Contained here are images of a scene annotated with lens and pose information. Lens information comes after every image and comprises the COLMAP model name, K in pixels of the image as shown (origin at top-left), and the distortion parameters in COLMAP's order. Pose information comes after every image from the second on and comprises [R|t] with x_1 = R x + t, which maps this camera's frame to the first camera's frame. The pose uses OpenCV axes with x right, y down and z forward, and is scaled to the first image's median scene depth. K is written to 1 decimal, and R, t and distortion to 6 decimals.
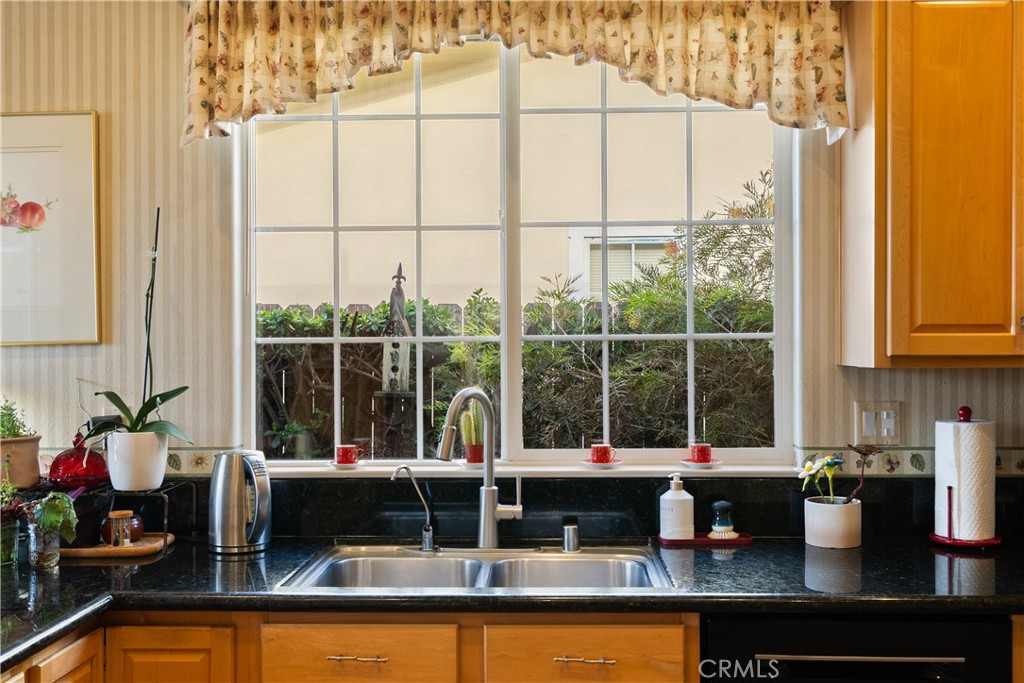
lens RADIAL K [[1028.4, 0, 513.2], [0, 1028.4, 336.4], [0, 0, 1]] dist [-0.001567, 0.000000]
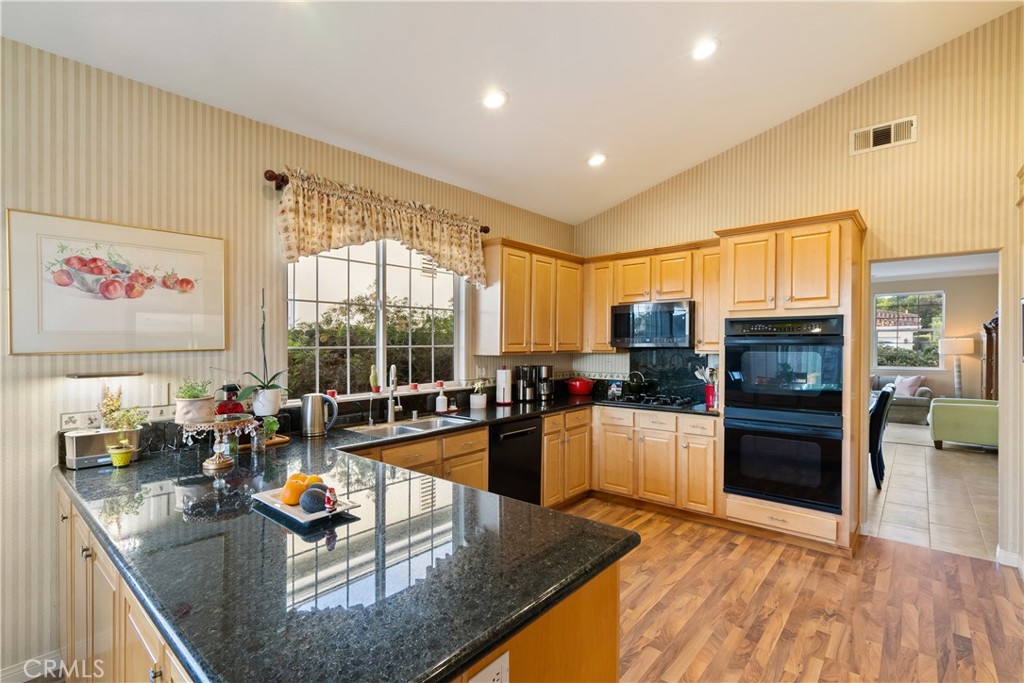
lens RADIAL K [[473.5, 0, 518.7], [0, 473.5, 347.8], [0, 0, 1]] dist [-0.003195, 0.000870]
pose [[0.612966, -0.005108, 0.790092, -0.823532], [-0.002328, 0.999963, 0.008271, -0.007507], [-0.790105, -0.006910, 0.612932, -0.058956]]
